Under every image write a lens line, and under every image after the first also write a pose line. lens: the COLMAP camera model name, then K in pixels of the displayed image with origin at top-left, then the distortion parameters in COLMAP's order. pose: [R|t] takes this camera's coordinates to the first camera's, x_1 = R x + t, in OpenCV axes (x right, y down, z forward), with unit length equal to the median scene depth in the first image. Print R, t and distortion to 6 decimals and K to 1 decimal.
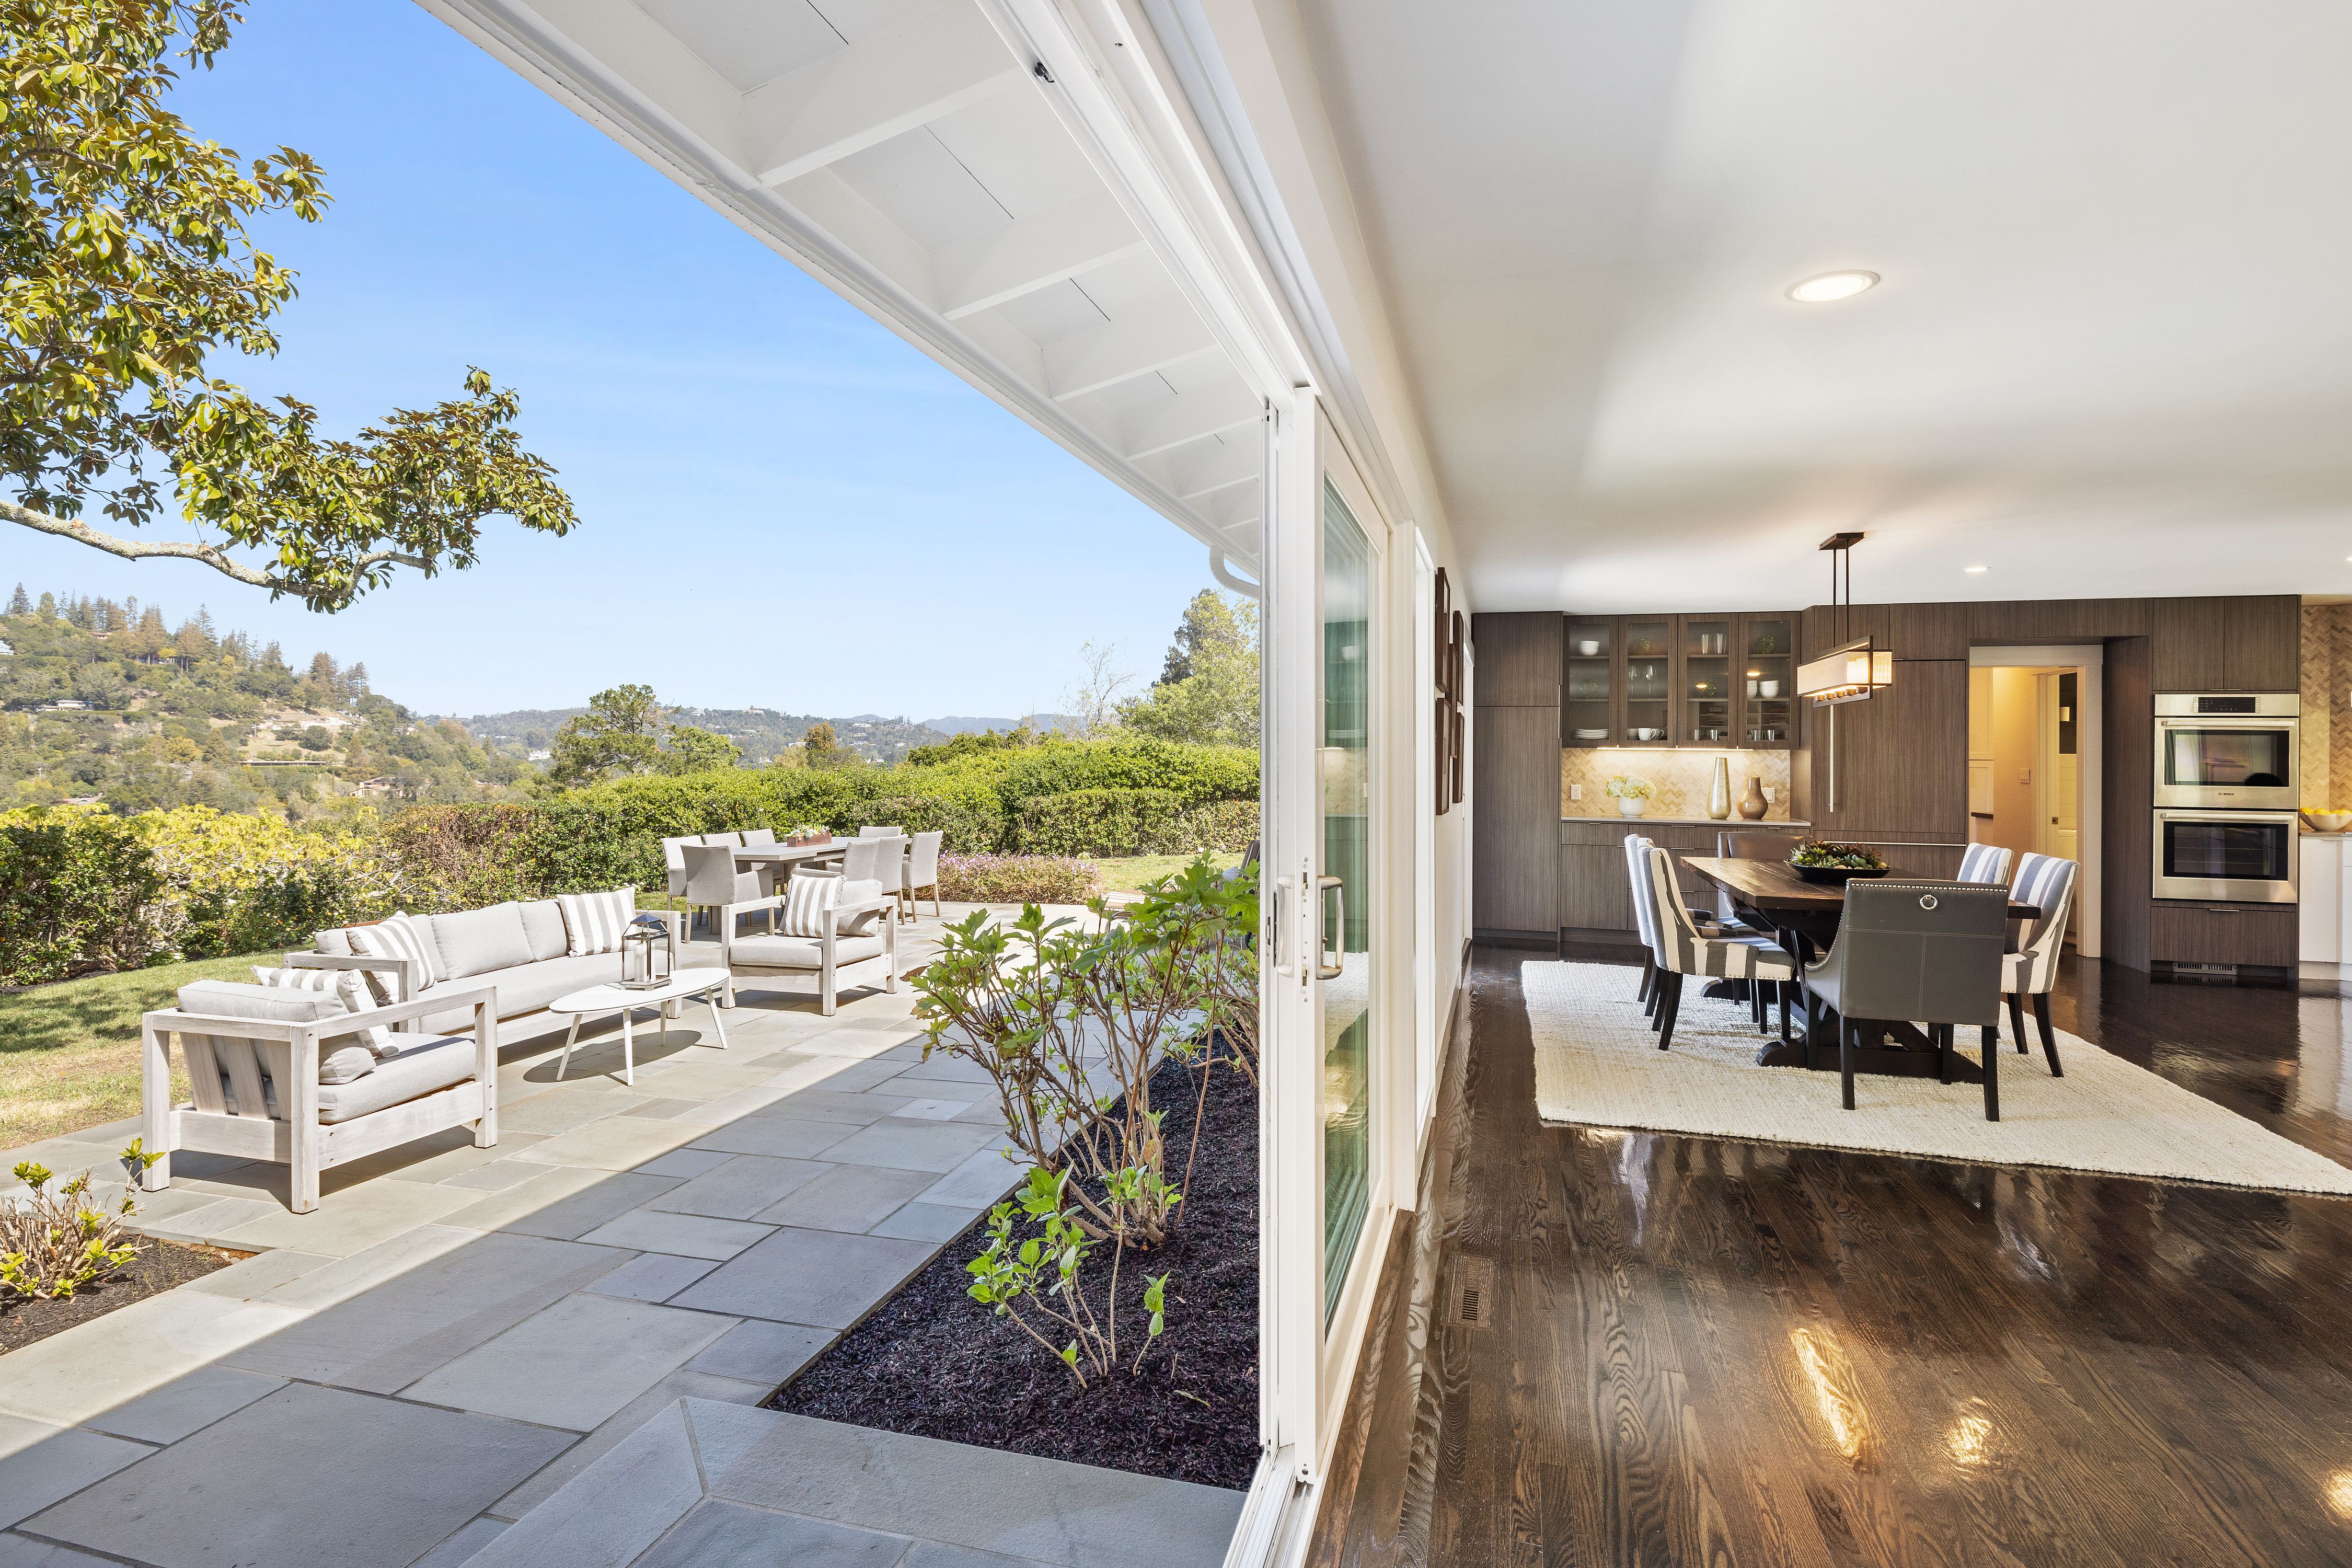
lens RADIAL K [[1186.4, 0, 1162.4], [0, 1186.4, 751.3], [0, 0, 1]] dist [-0.011893, 0.003396]
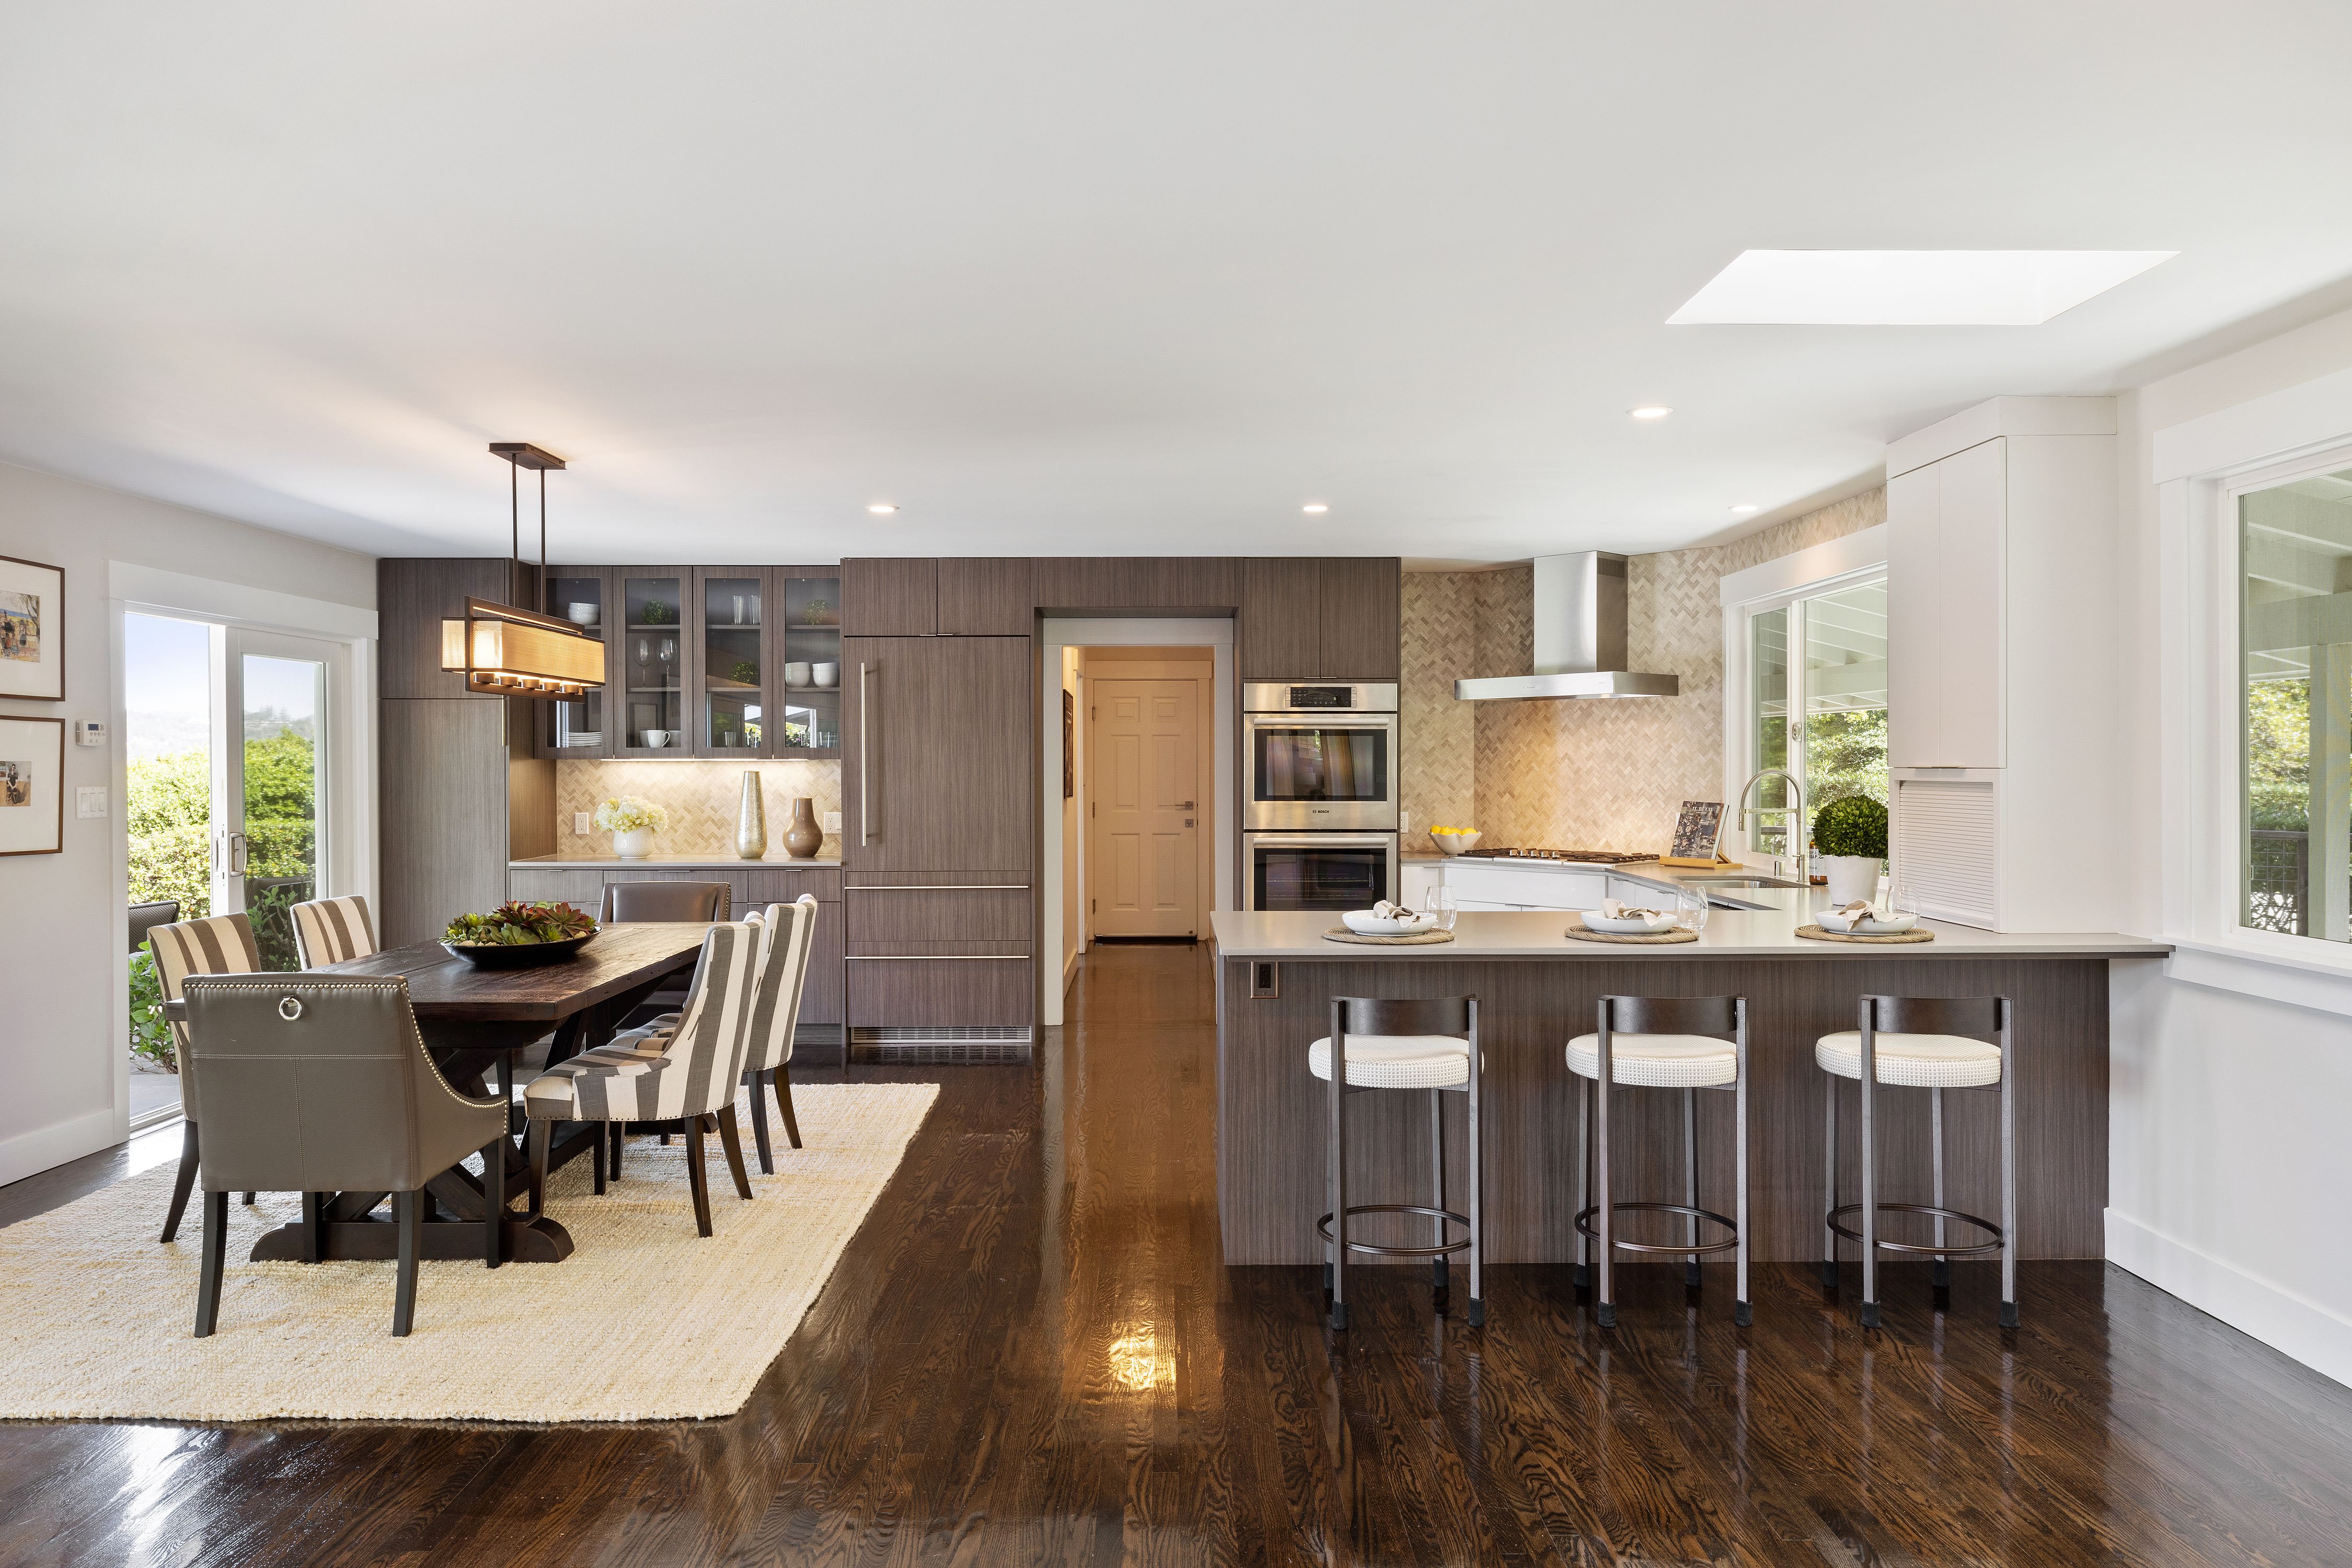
lens RADIAL K [[1589.5, 0, 1175.0], [0, 1589.5, 771.7], [0, 0, 1]] dist [-0.007394, 0.001675]
pose [[0.955801, -0.013643, 0.293698, 0.465585], [0.010209, 0.999860, 0.013221, -0.004691], [-0.293837, -0.009638, 0.955807, 0.020643]]
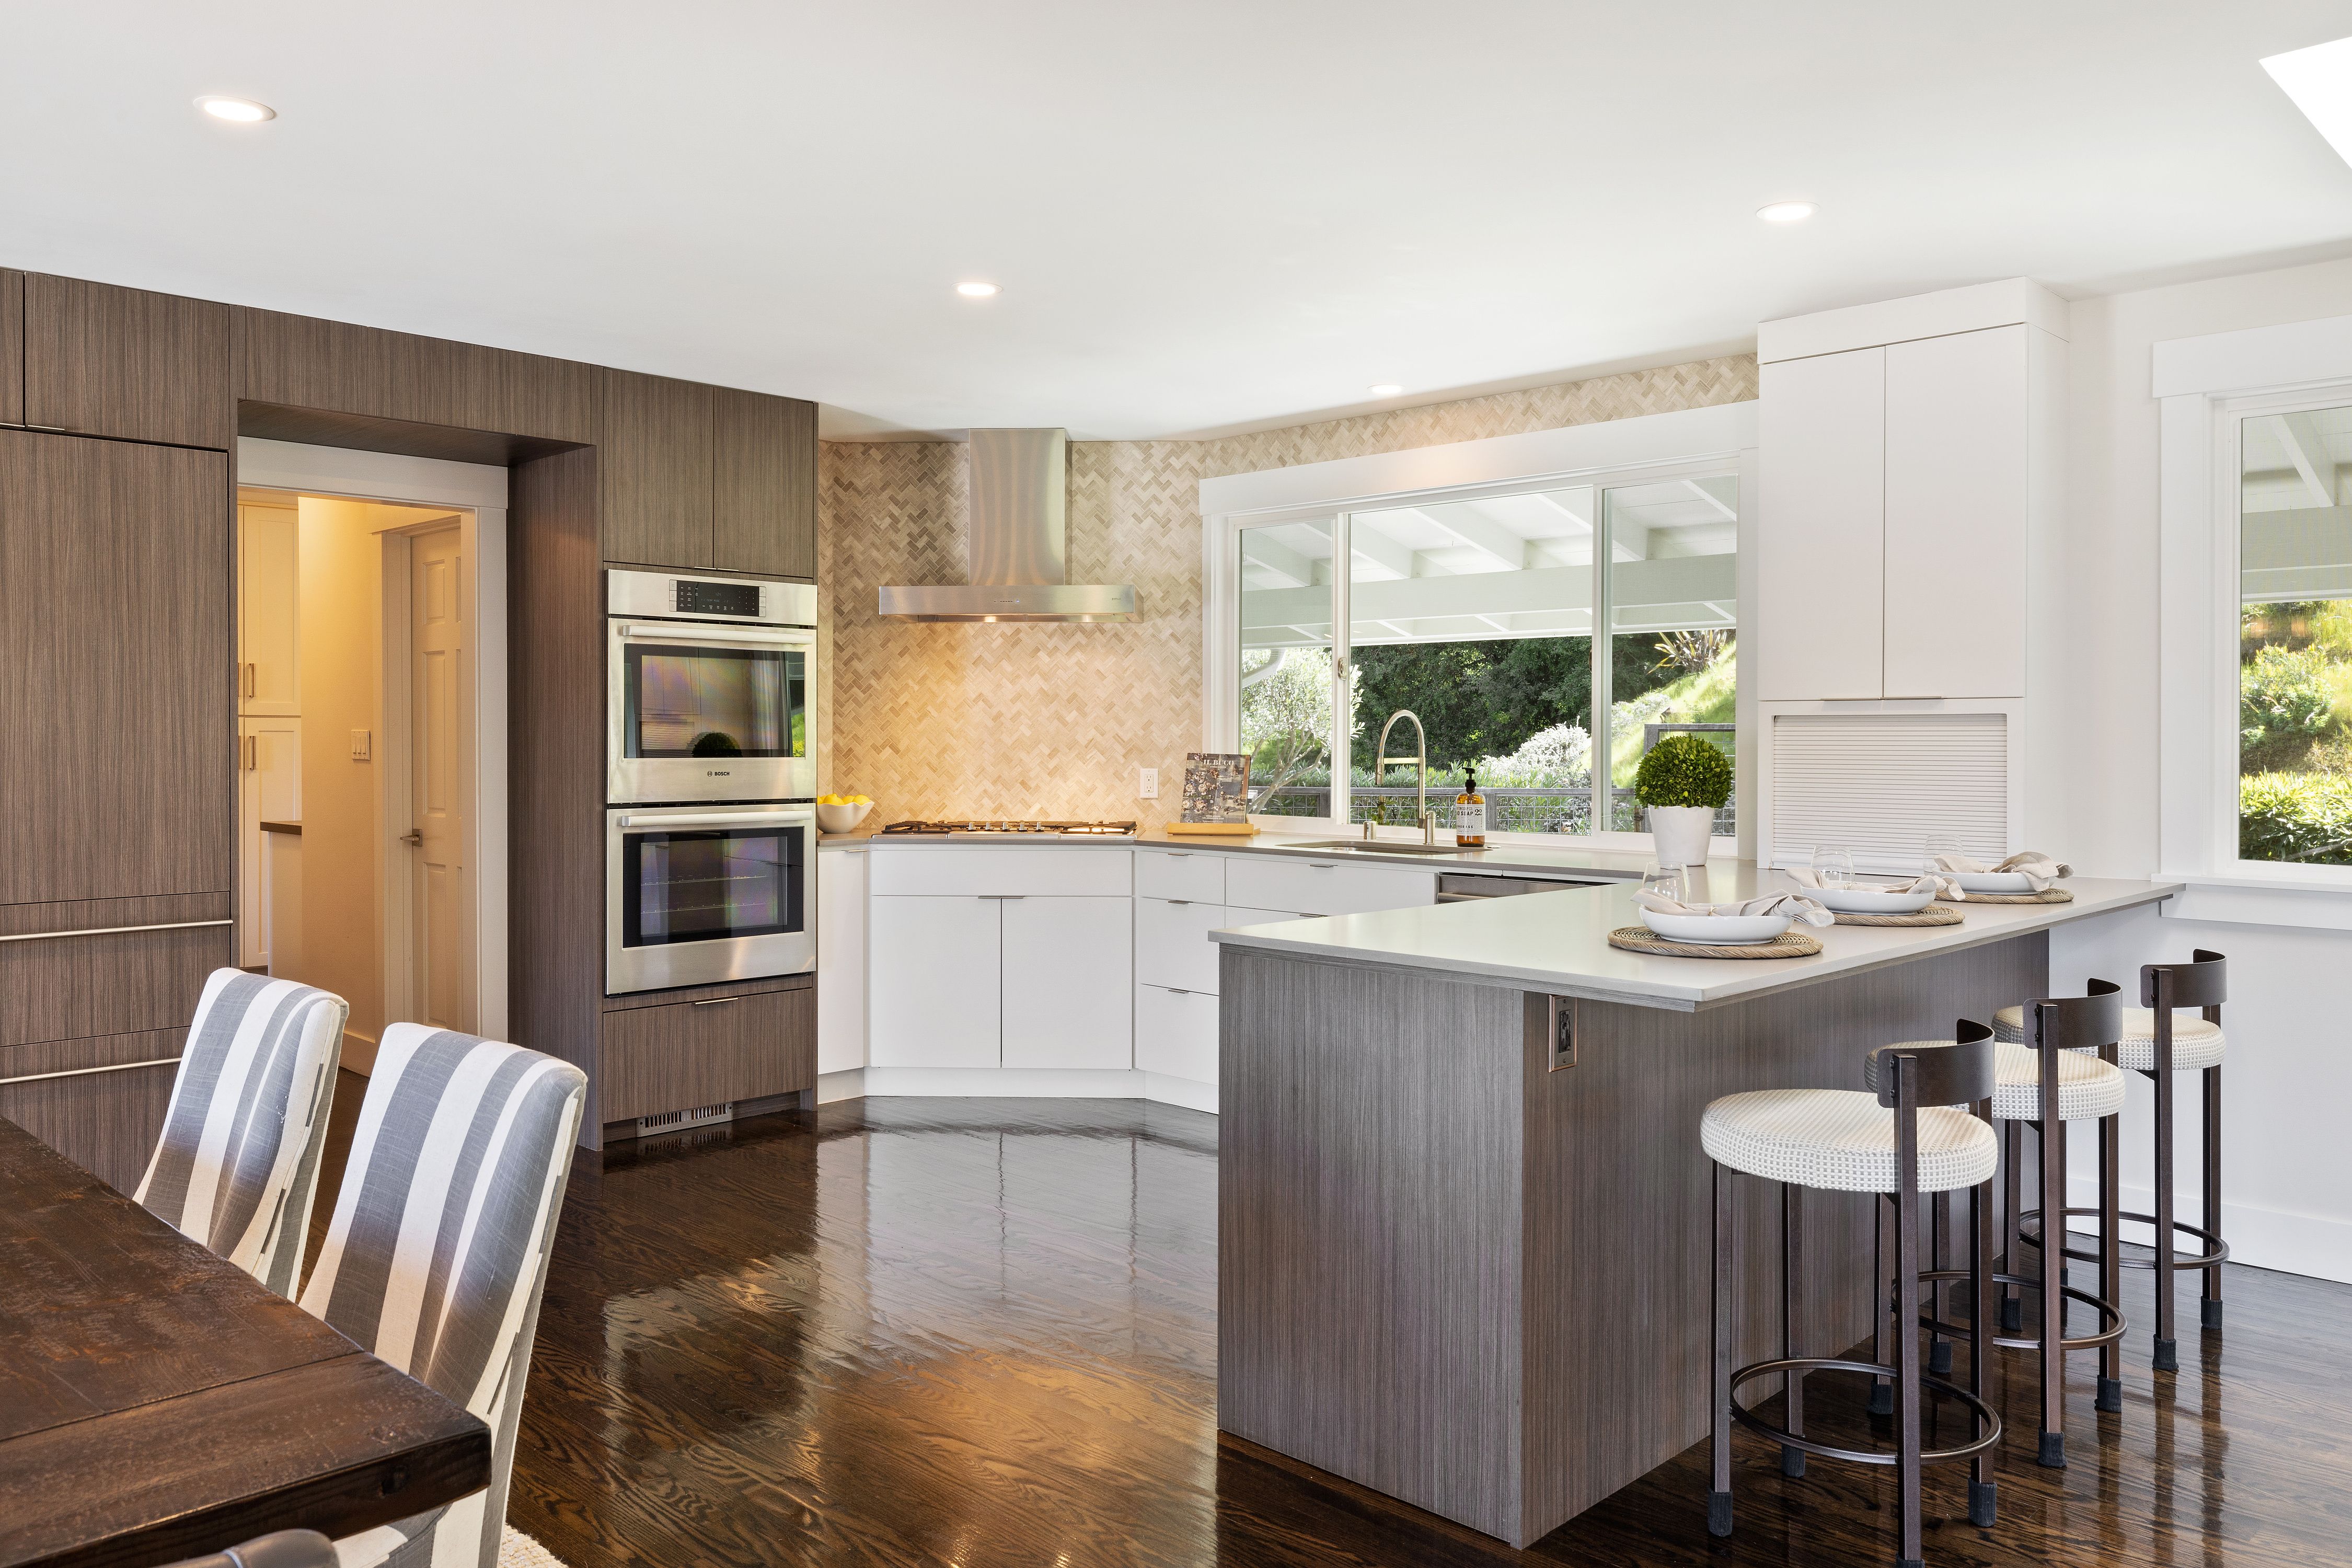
lens RADIAL K [[1703.0, 0, 1175.0], [0, 1703.0, 751.5], [0, 0, 1]] dist [-0.007570, 0.008035]
pose [[0.467957, -0.017464, 0.883579, 0.318670], [-0.001418, 0.999789, 0.020512, 0.010384], [-0.883750, -0.010851, 0.467833, 0.444909]]
